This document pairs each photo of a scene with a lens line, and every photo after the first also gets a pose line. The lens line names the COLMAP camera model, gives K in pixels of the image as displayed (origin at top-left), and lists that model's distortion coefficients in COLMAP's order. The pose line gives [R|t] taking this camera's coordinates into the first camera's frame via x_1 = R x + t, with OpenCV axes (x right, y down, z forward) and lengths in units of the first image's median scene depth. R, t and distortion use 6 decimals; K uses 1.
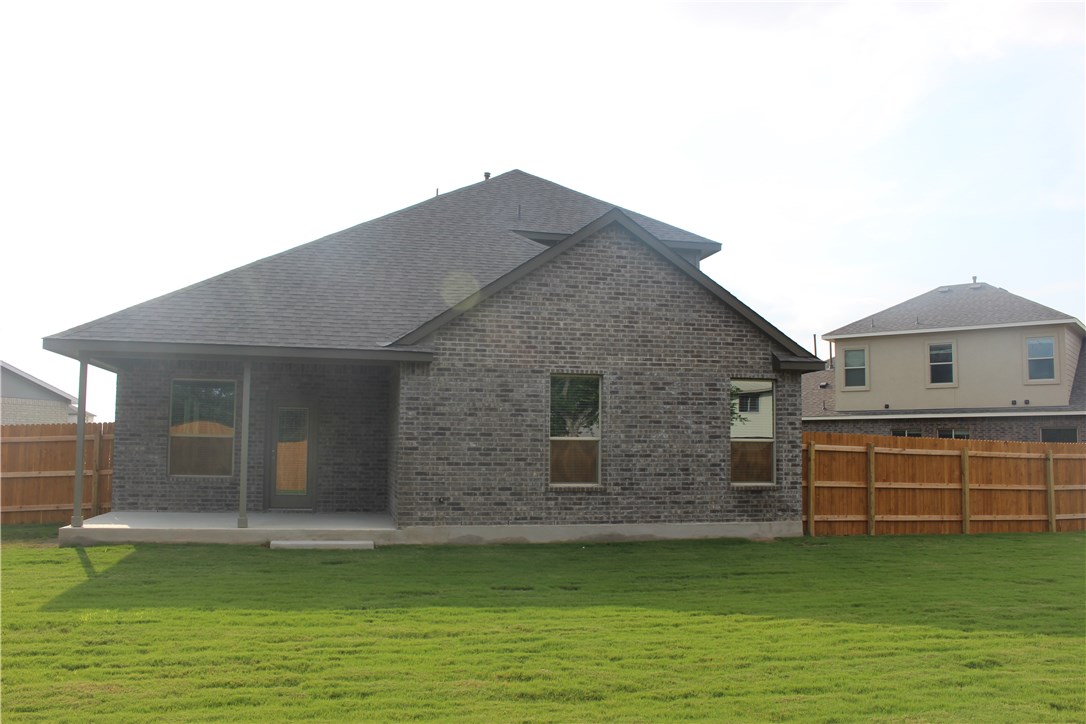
lens RADIAL K [[923.9, 0, 543.0], [0, 923.9, 362.0], [0, 0, 1]] dist [-0.182488, 0.165720]
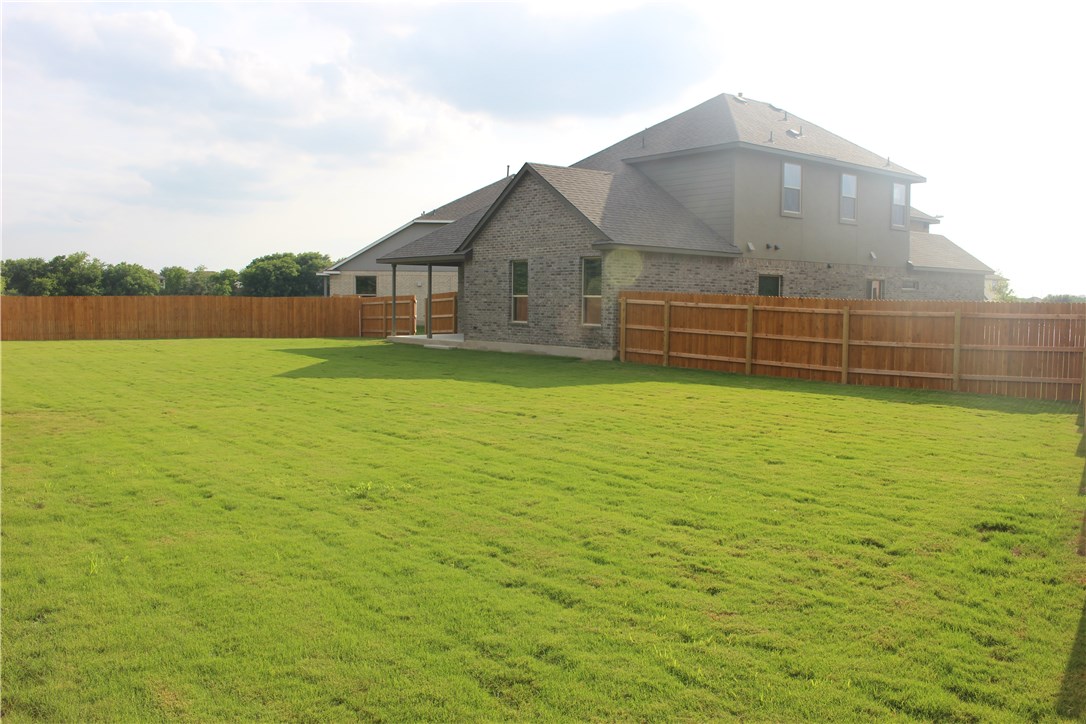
lens RADIAL K [[923.9, 0, 543.0], [0, 923.9, 362.0], [0, 0, 1]] dist [-0.182488, 0.165720]
pose [[0.440850, 0.055477, -0.895865, 1.579395], [0.083390, 0.991240, 0.102419, 0.028244], [0.893699, -0.119857, 0.432362, 0.233333]]
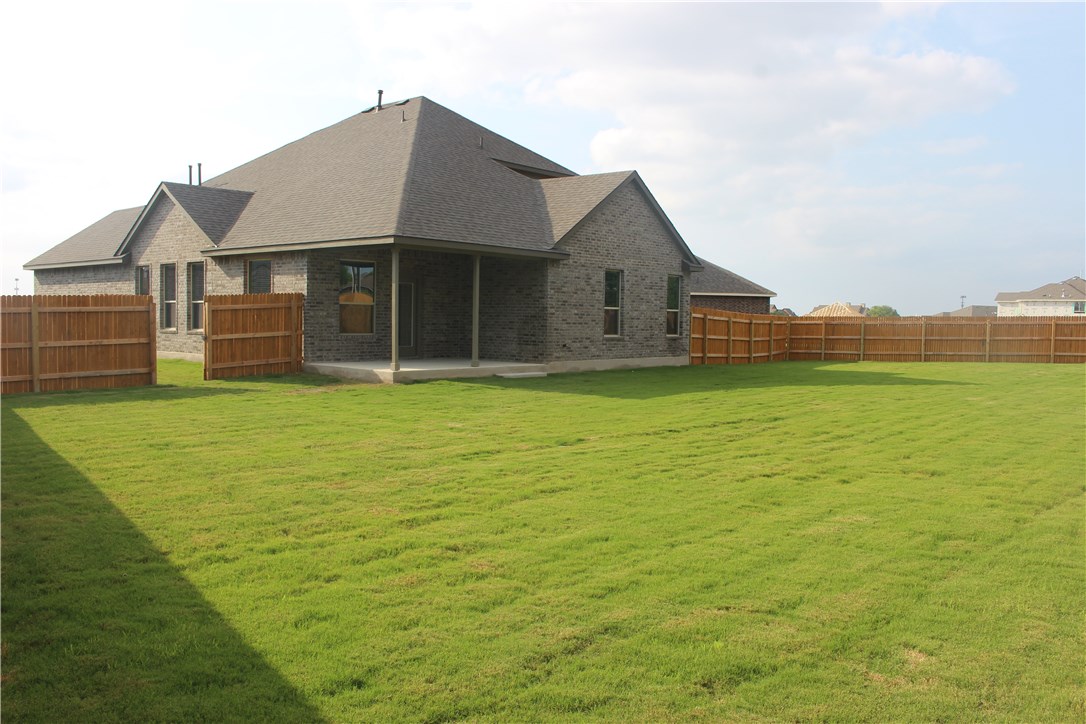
lens RADIAL K [[923.9, 0, 543.0], [0, 923.9, 362.0], [0, 0, 1]] dist [-0.182488, 0.165720]
pose [[0.788805, -0.024871, 0.614140, -1.030946], [-0.069300, 0.989211, 0.129069, -0.026029], [-0.610724, -0.144370, 0.778571, -0.225118]]
